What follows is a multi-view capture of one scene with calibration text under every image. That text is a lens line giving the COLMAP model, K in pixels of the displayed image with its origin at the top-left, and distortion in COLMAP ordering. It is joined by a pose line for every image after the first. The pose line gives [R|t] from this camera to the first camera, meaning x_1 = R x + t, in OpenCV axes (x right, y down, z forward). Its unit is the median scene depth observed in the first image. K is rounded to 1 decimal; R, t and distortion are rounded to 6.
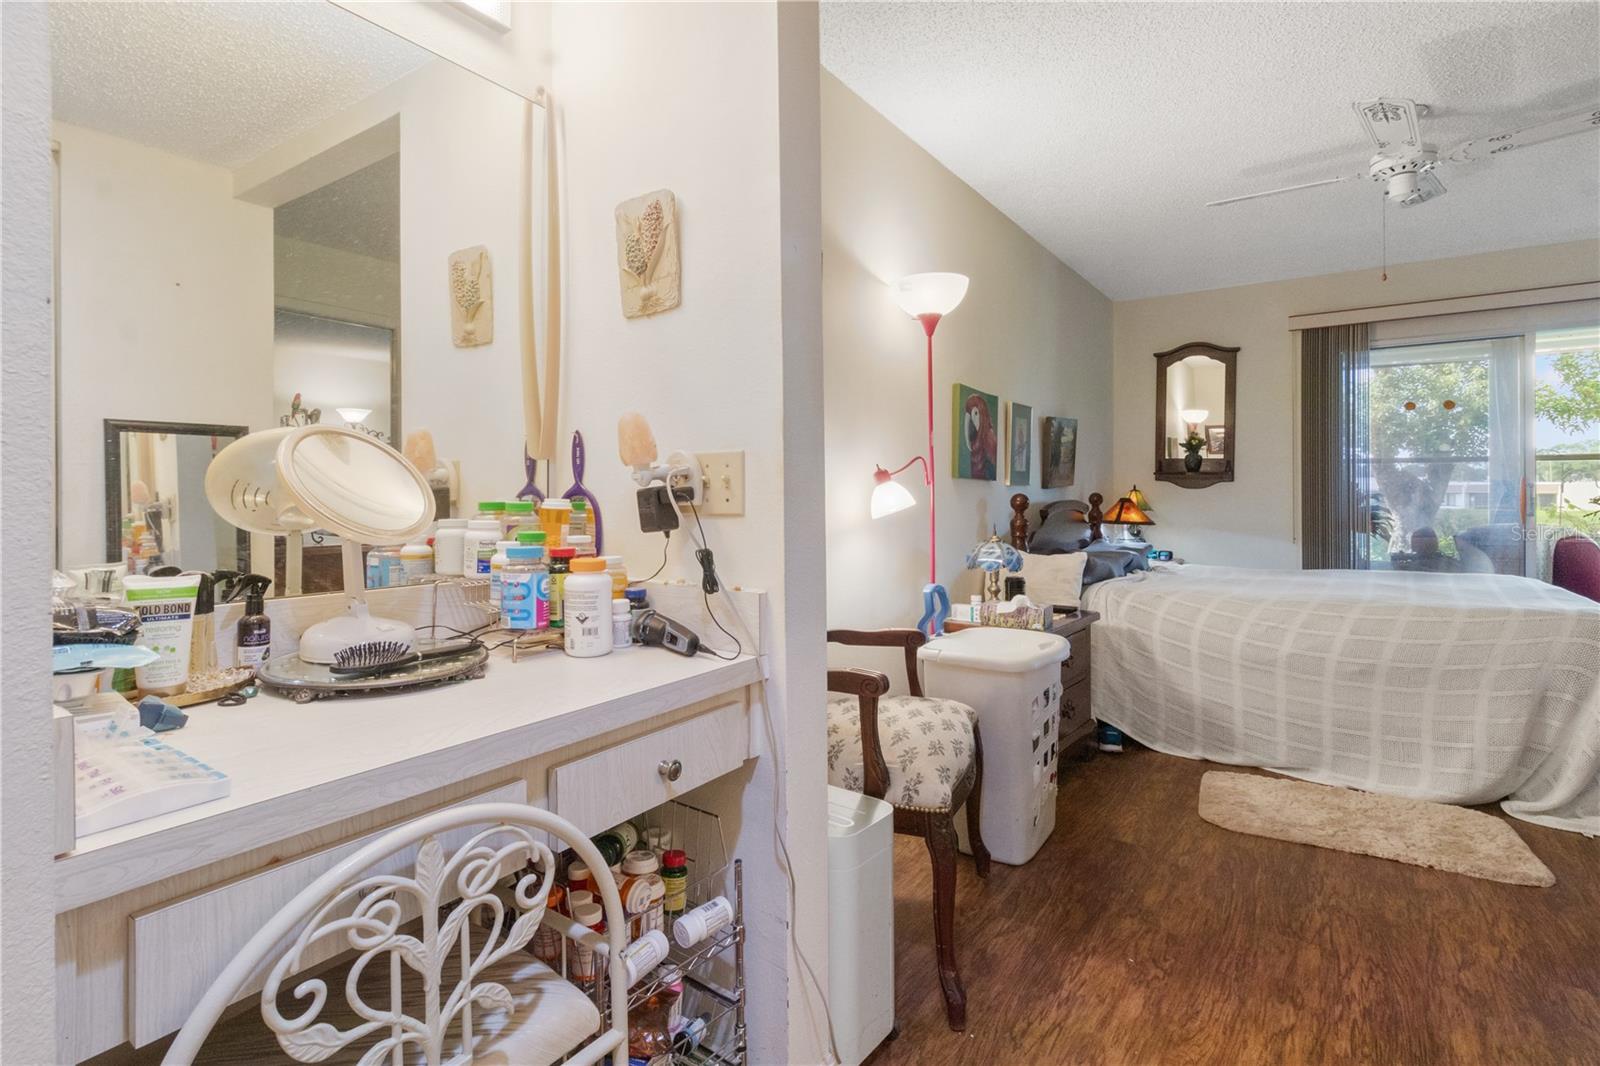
lens RADIAL K [[790.5, 0, 799.0], [0, 790.5, 486.5], [0, 0, 1]] dist [0.003288, 0.000358]
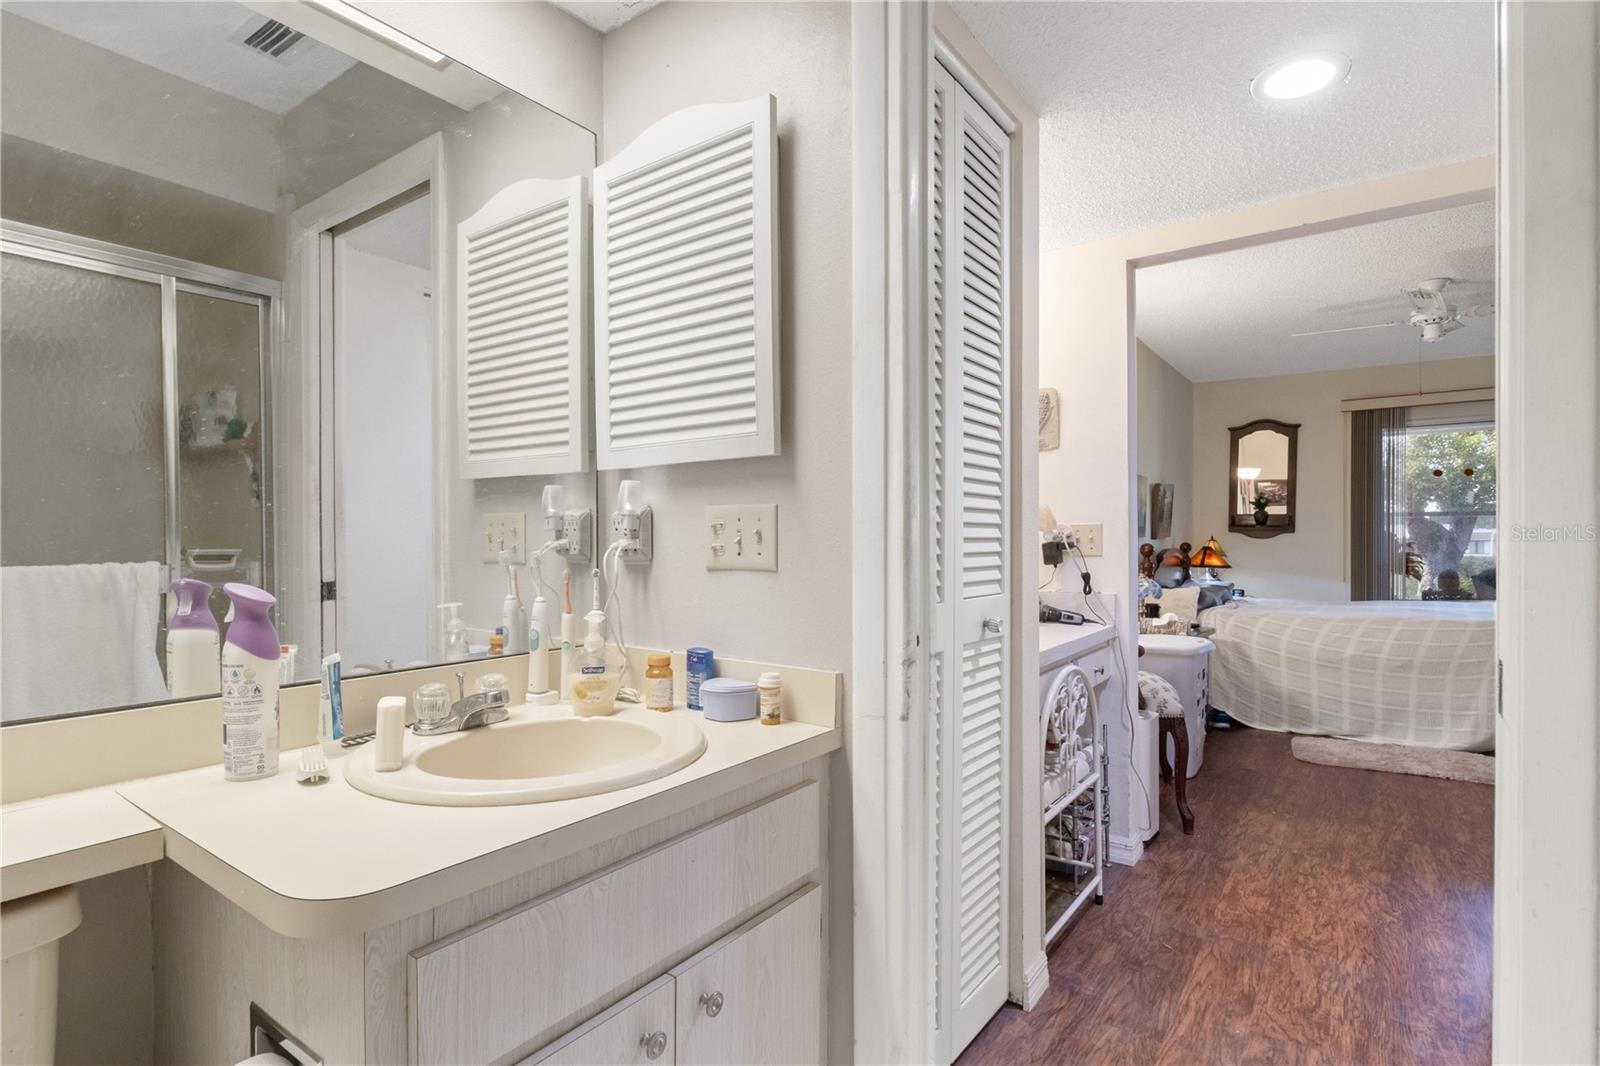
lens RADIAL K [[818.6, 0, 796.6], [0, 818.6, 543.6], [0, 0, 1]] dist [-0.003887, -0.000610]
pose [[0.999958, -0.002433, -0.008877, -0.353357], [0.002525, 0.999943, 0.010416, -0.007762], [0.008851, -0.010438, 0.999906, -0.460459]]
